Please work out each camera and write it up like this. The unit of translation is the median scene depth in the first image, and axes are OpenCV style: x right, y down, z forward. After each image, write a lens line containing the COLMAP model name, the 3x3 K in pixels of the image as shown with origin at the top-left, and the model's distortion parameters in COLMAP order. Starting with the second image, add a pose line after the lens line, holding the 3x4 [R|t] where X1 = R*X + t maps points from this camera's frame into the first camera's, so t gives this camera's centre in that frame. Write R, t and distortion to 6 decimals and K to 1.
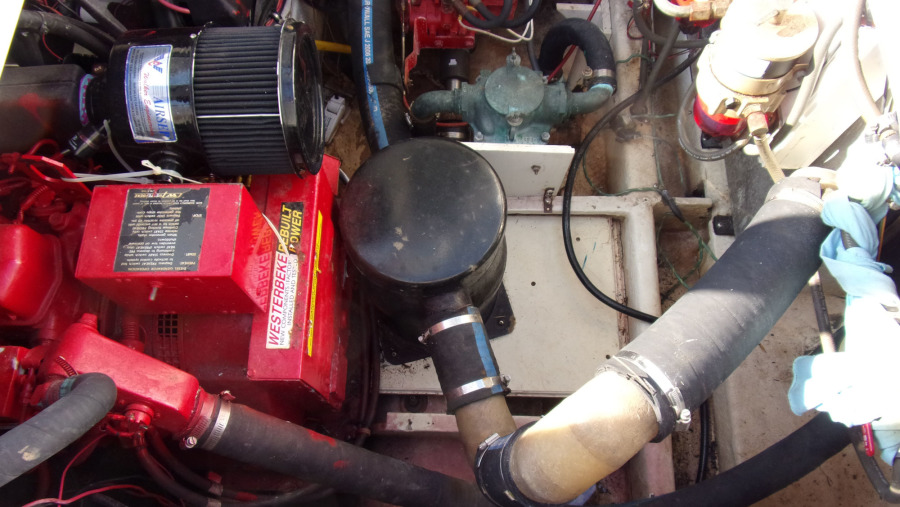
lens RADIAL K [[657.1, 0, 469.0], [0, 657.1, 256.2], [0, 0, 1]] dist [-0.024566, 0.001838]
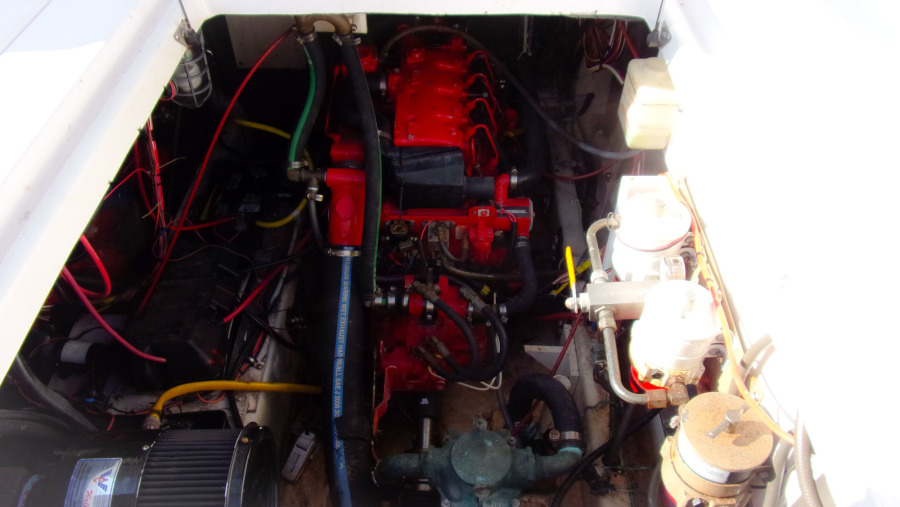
lens RADIAL K [[657.1, 0, 469.0], [0, 657.1, 256.2], [0, 0, 1]] dist [-0.024566, 0.001838]
pose [[0.999749, -0.006927, 0.021325, 0.028335], [0.014675, 0.921235, -0.388729, -0.130692], [-0.016953, 0.388944, 0.921105, -0.016995]]
